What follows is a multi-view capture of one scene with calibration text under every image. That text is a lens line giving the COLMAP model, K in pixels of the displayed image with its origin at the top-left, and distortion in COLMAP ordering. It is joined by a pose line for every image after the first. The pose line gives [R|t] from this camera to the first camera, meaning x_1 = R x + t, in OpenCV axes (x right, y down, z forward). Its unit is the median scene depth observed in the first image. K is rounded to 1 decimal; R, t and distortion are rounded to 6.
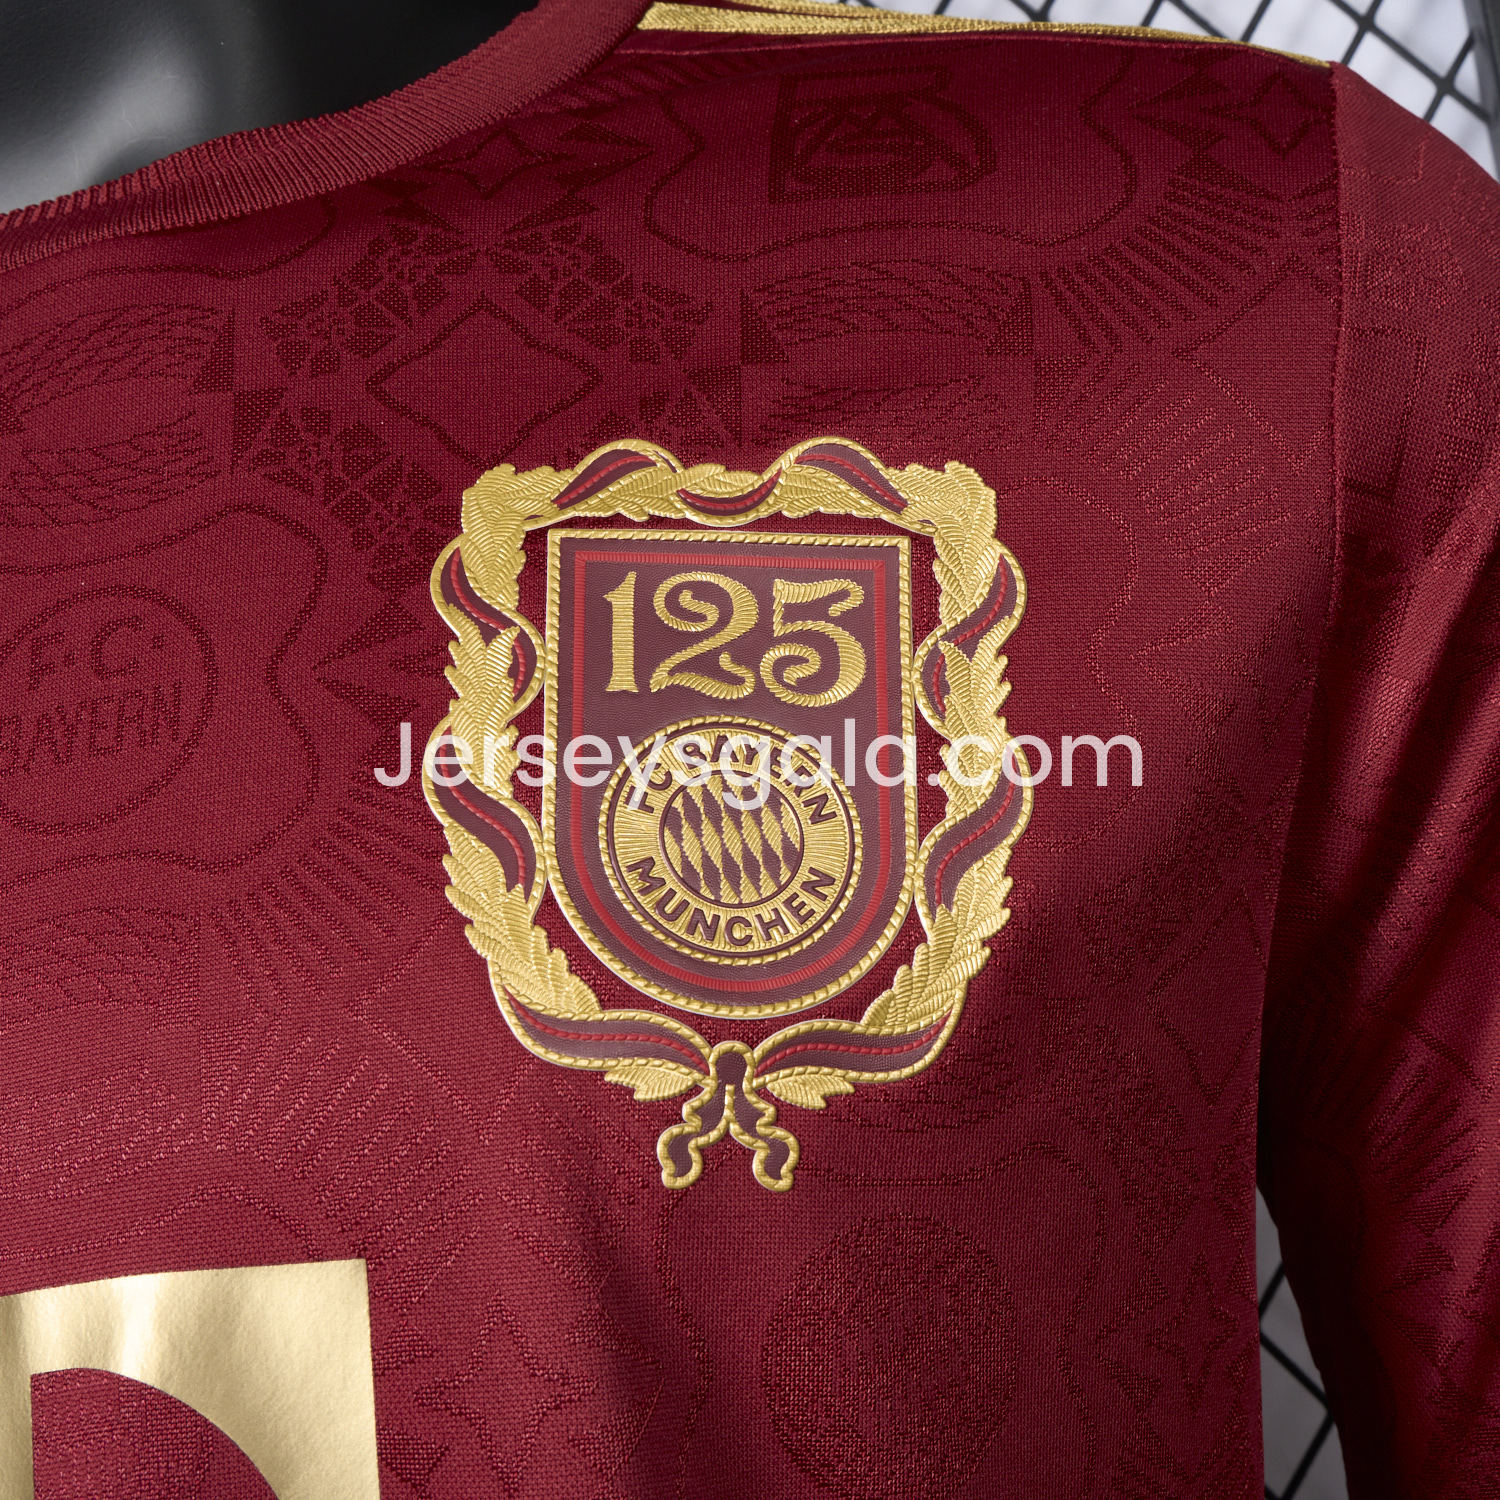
lens RADIAL K [[2431.3, 0, 750.0], [0, 2431.3, 750.0], [0, 0, 1]] dist [-0.027203, 0.020496]
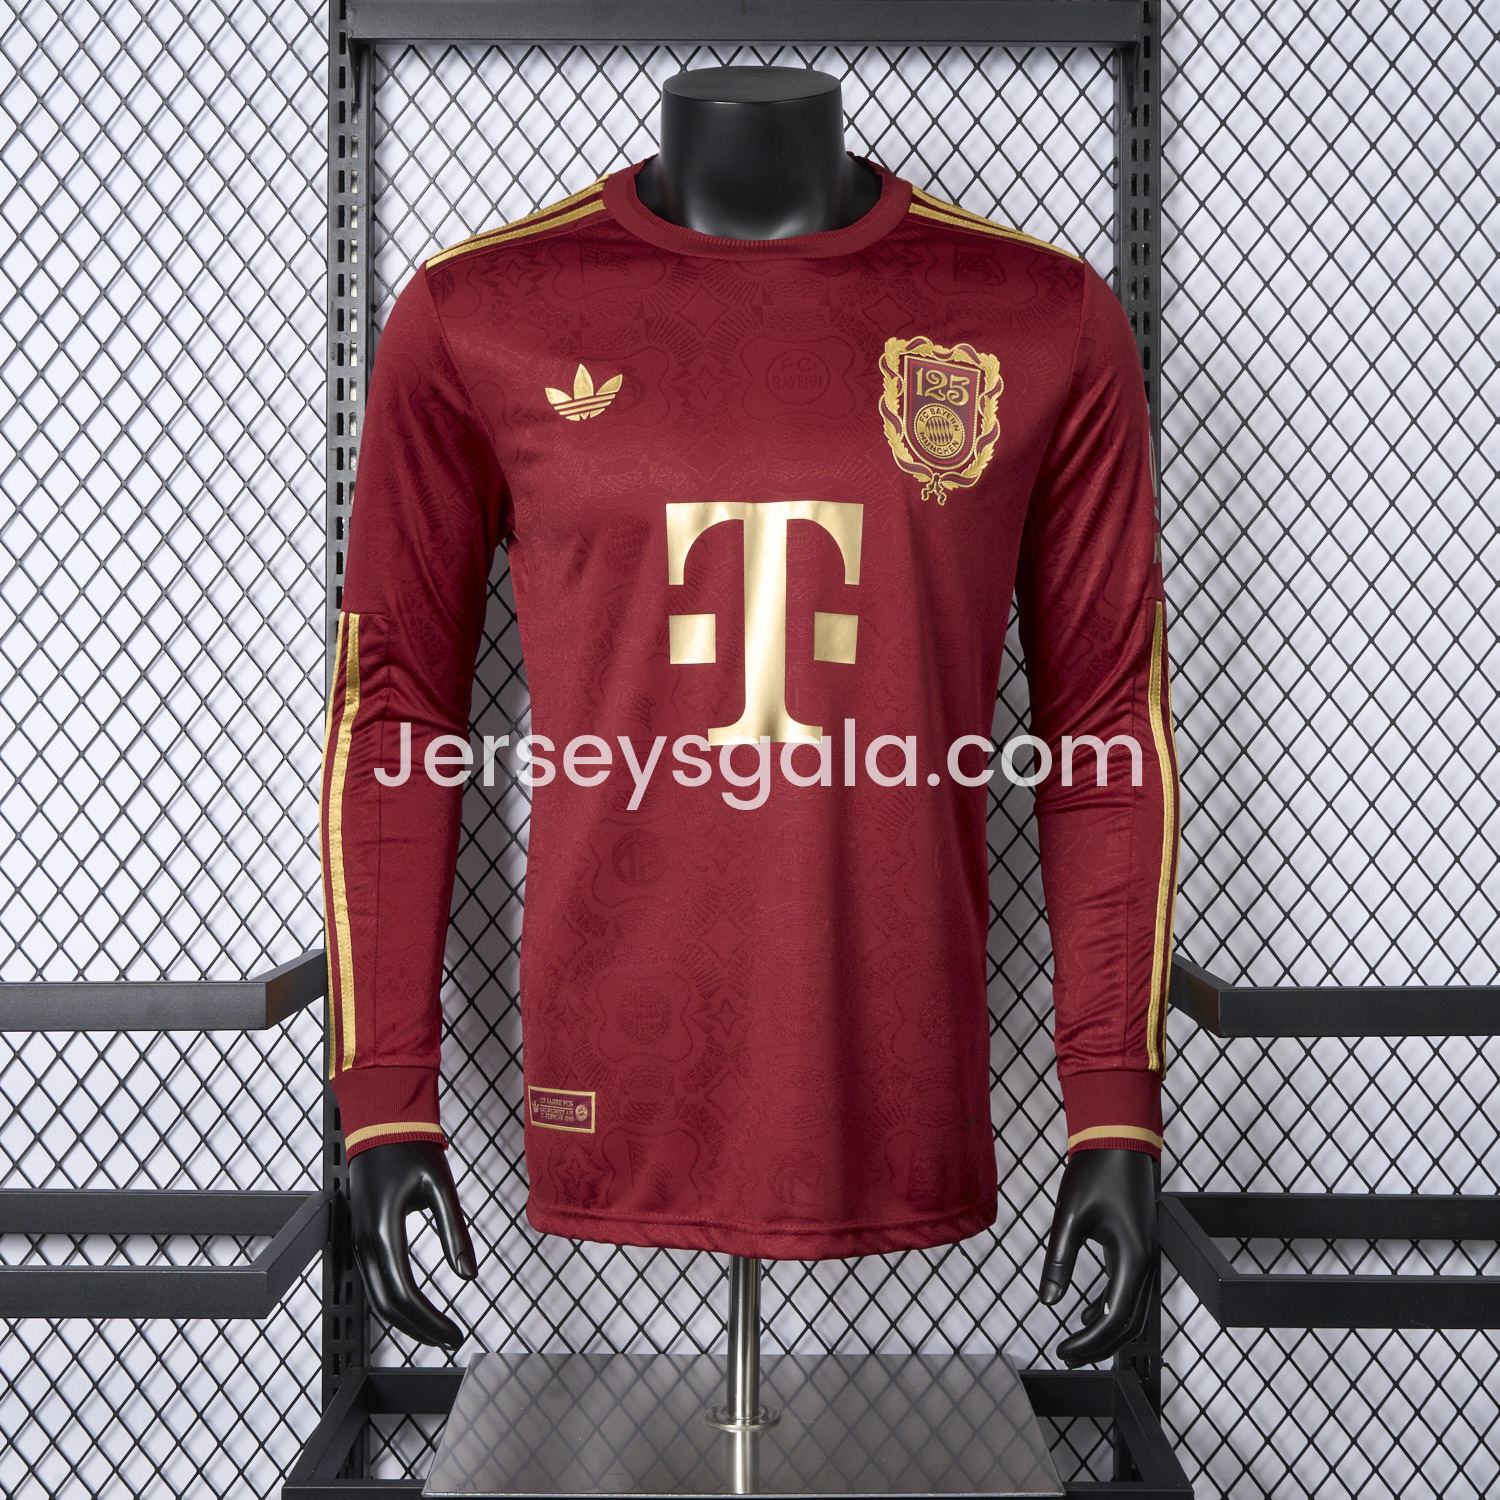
lens RADIAL K [[2431.3, 0, 750.0], [0, 2431.3, 750.0], [0, 0, 1]] dist [-0.027203, 0.020496]
pose [[0.965583, 0.133885, 0.222990, -1.324438], [-0.163872, 0.978929, 0.121835, 0.128305], [-0.201979, -0.154183, 0.967177, -3.543913]]
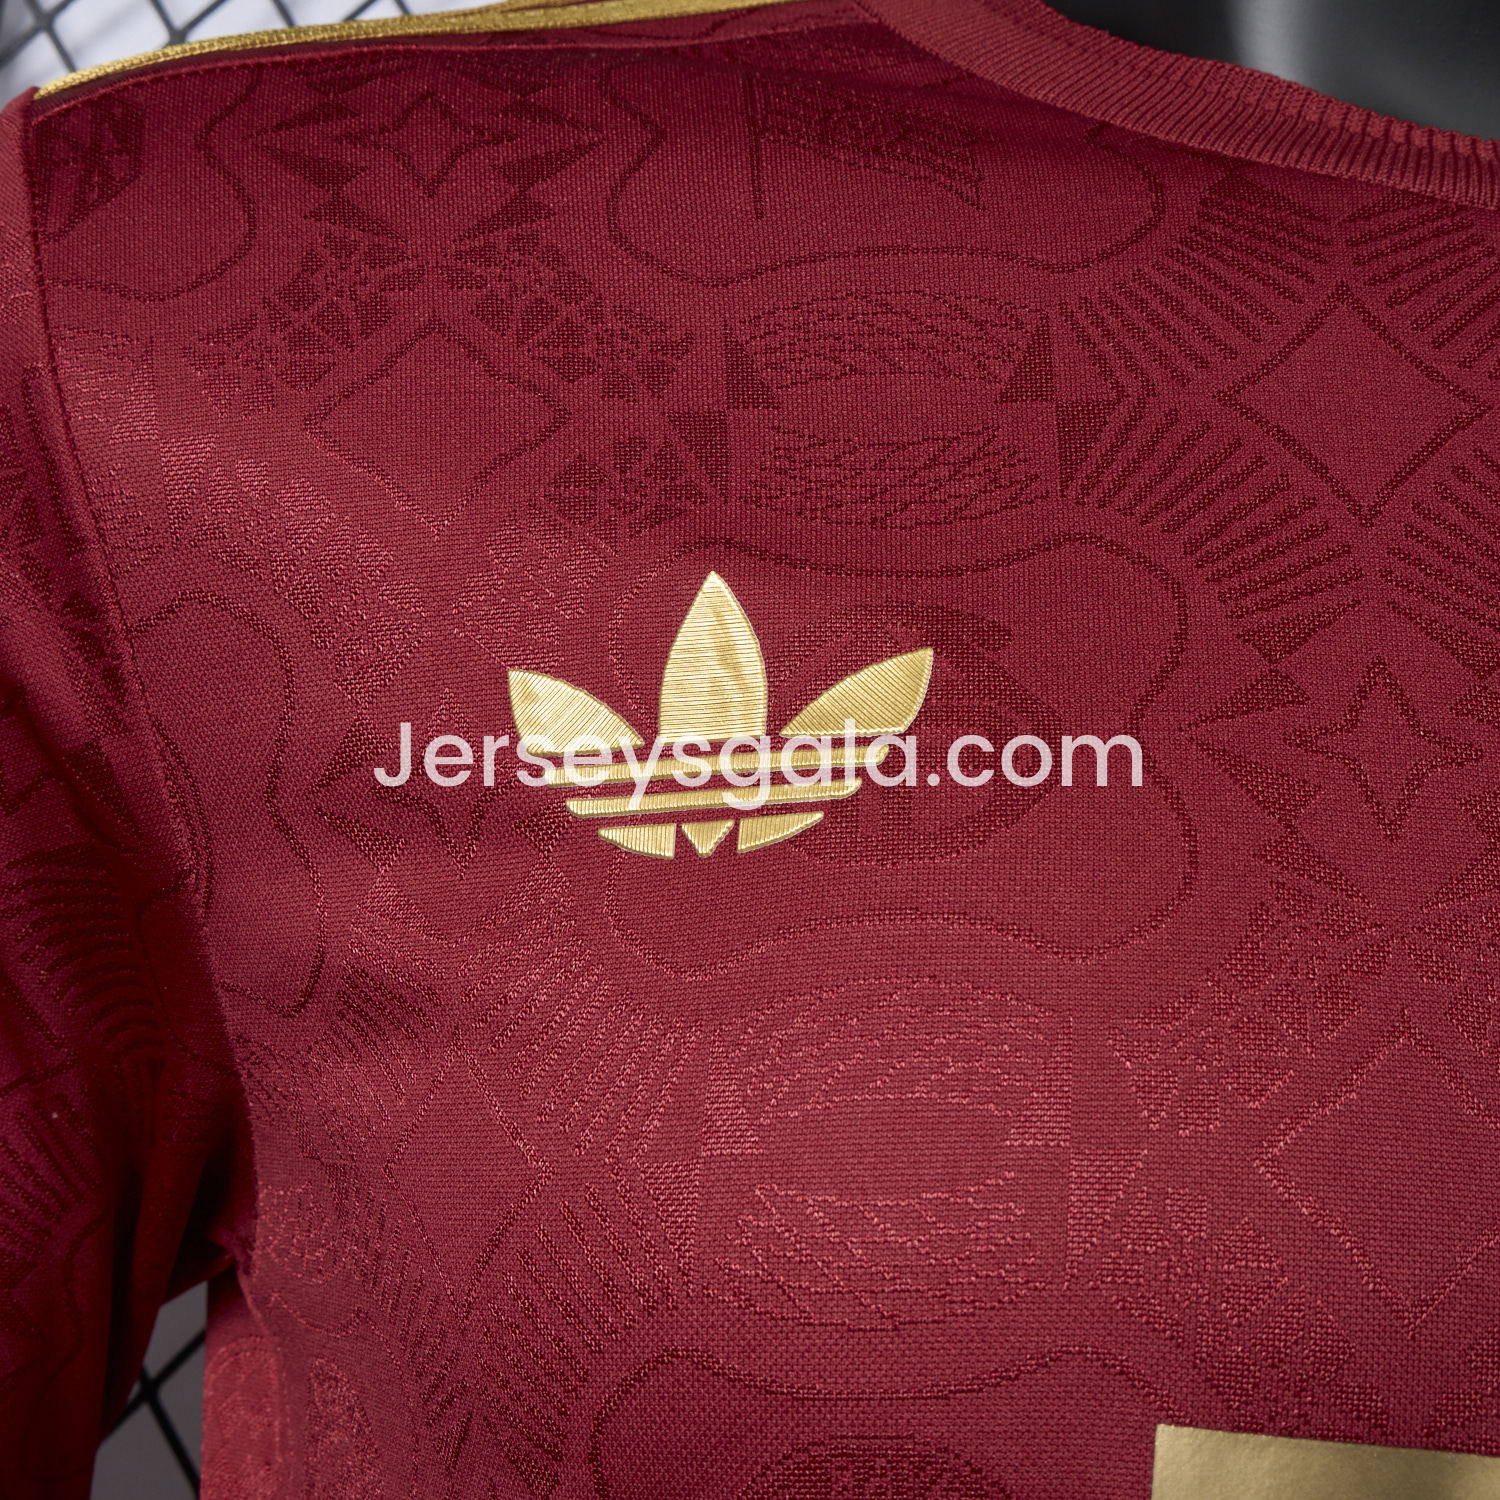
lens RADIAL K [[2431.3, 0, 750.0], [0, 2431.3, 750.0], [0, 0, 1]] dist [-0.027203, 0.020496]
pose [[0.912018, 0.304918, 0.274314, -0.907353], [-0.293880, 0.952358, -0.081541, 0.157320], [-0.286108, -0.006248, 0.958177, 0.332253]]
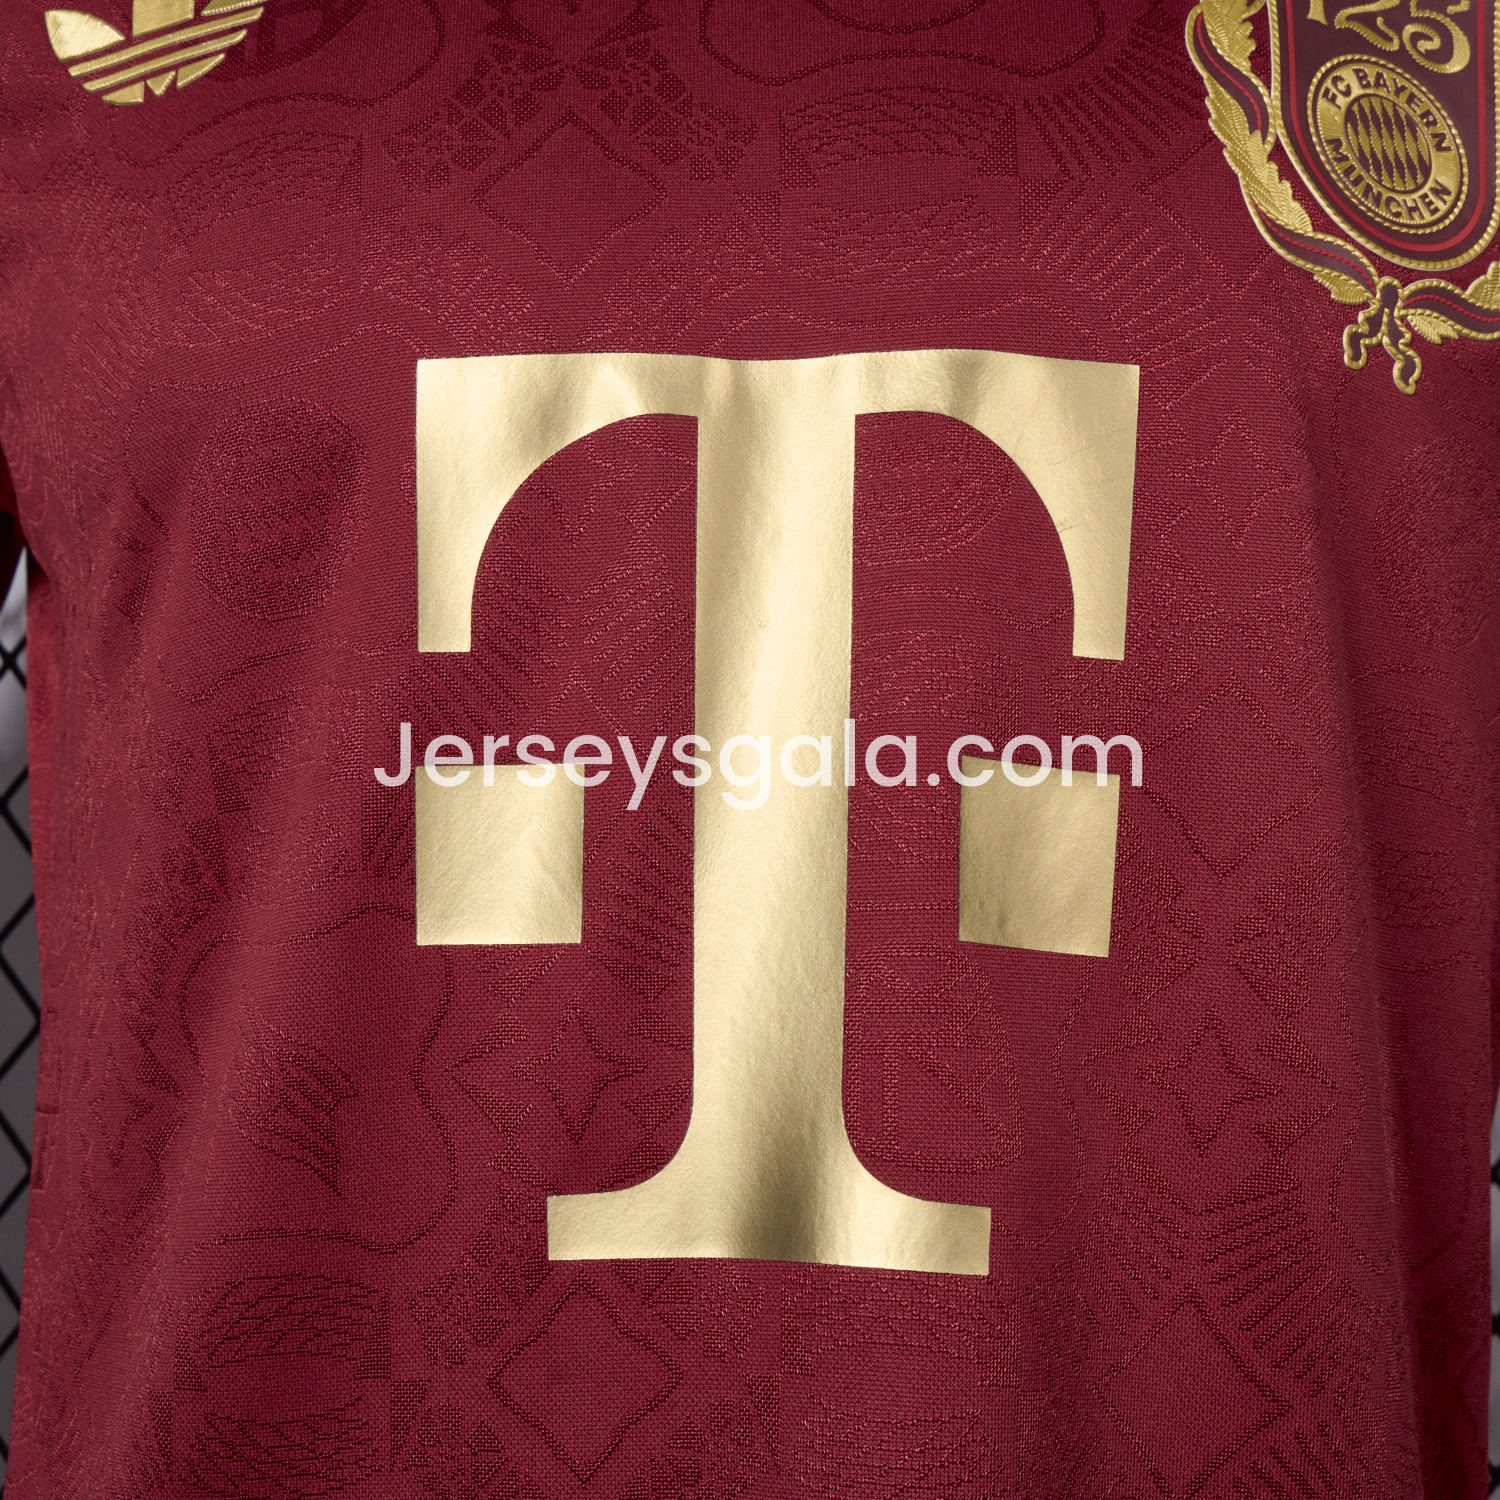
lens RADIAL K [[2431.3, 0, 750.0], [0, 2431.3, 750.0], [0, 0, 1]] dist [-0.027203, 0.020496]
pose [[0.963503, 0.171575, 0.205486, -0.566024], [-0.178455, 0.983829, 0.015291, 0.409732], [-0.199540, -0.051403, 0.978541, -0.244464]]
